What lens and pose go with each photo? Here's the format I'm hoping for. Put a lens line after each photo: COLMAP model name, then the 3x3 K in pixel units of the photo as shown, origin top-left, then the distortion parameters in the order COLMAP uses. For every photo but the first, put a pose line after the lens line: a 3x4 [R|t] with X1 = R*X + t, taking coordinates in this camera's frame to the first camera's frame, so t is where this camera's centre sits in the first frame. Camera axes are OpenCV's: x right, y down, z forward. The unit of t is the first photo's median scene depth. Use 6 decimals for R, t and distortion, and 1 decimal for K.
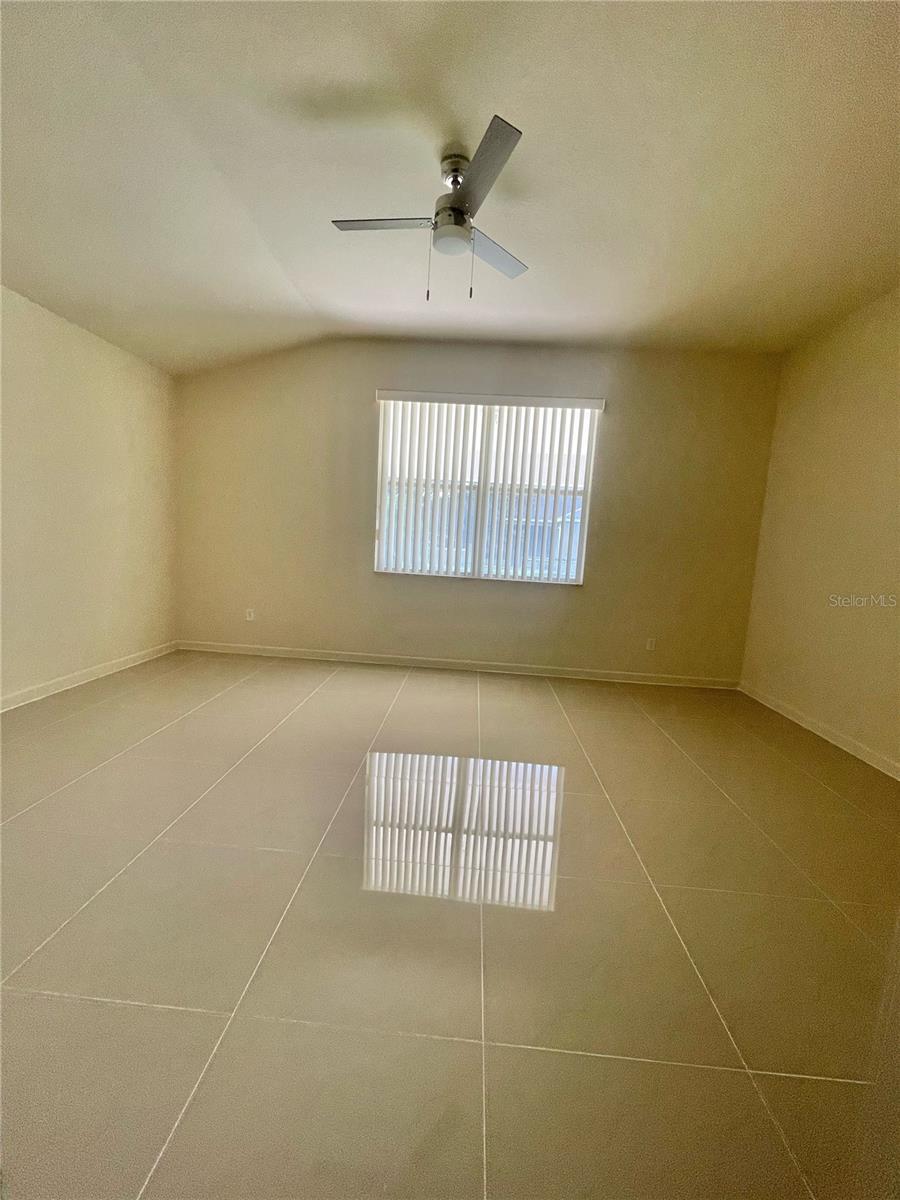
lens RADIAL K [[485.5, 0, 451.2], [0, 485.5, 594.6], [0, 0, 1]] dist [-0.002818, 0.001080]
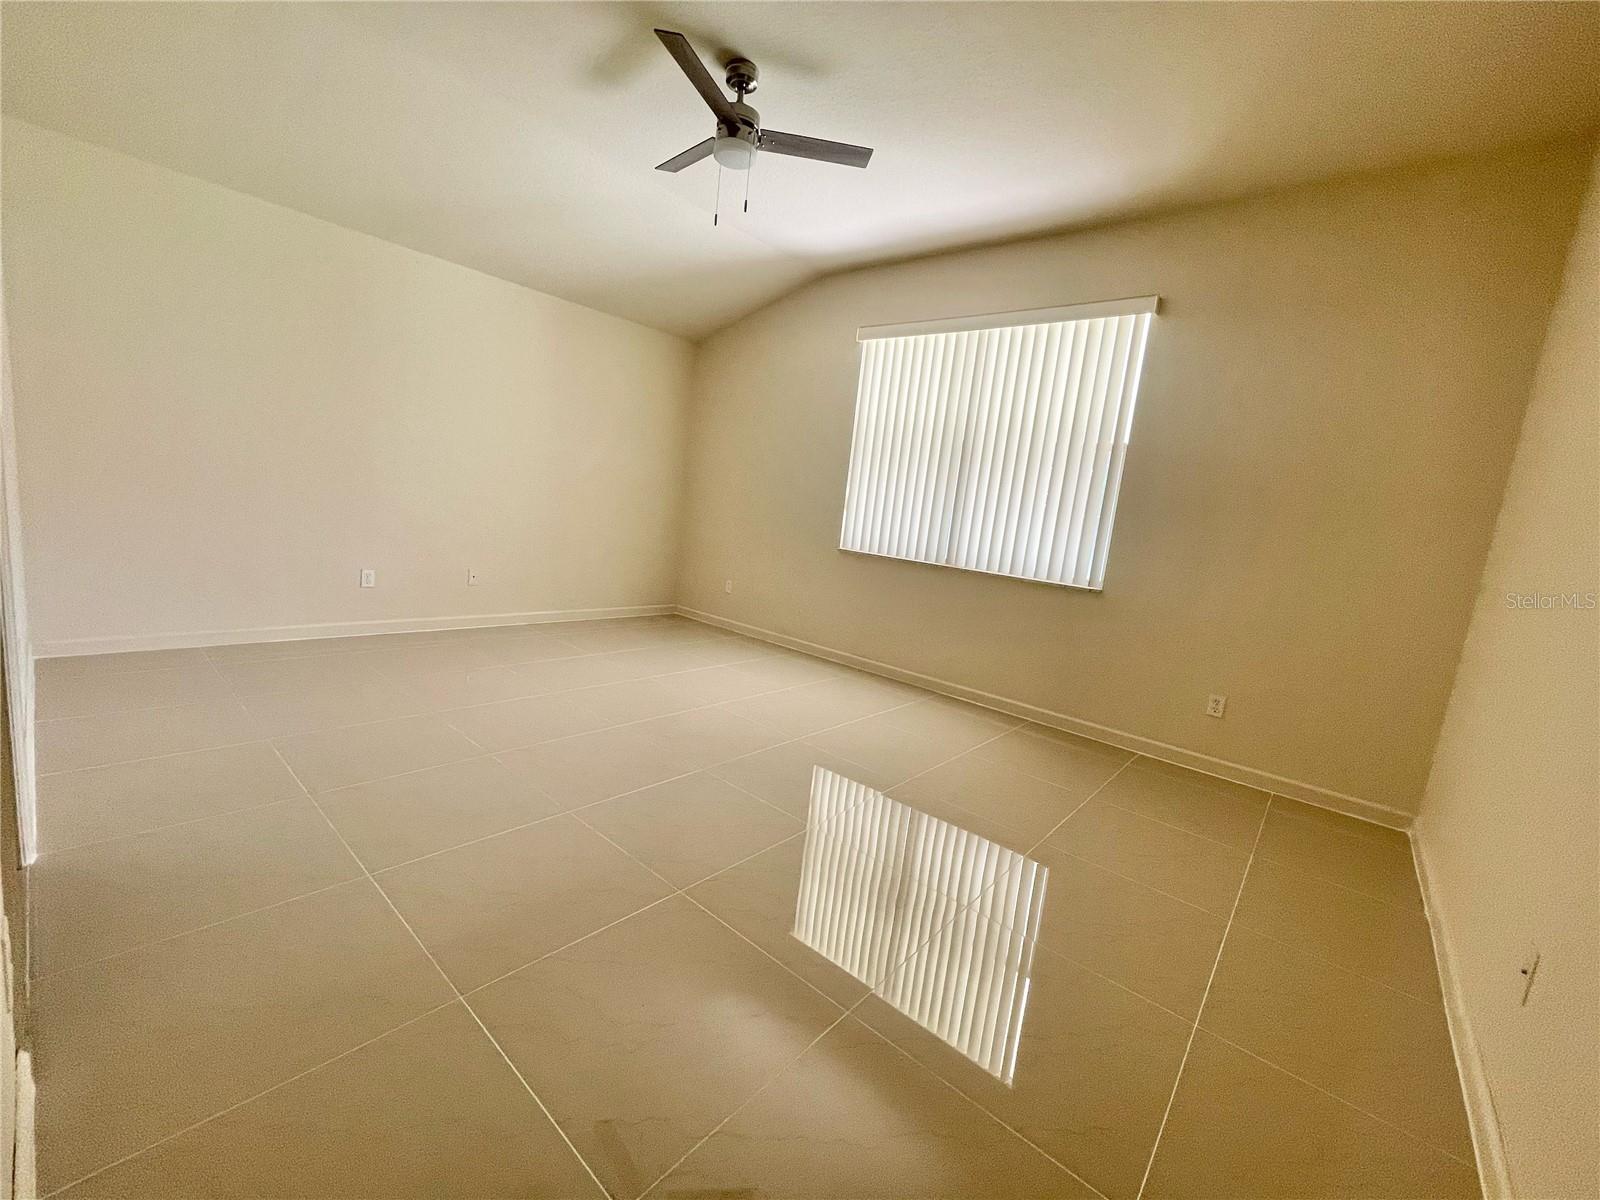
lens RADIAL K [[647.3, 0, 797.9], [0, 647.3, 598.4], [0, 0, 1]] dist [-0.002818, 0.001080]
pose [[0.793828, 0.113364, -0.597482, 0.461970], [-0.128288, 0.991579, 0.017692, 0.025944], [0.594457, 0.062606, 0.801687, 0.082815]]
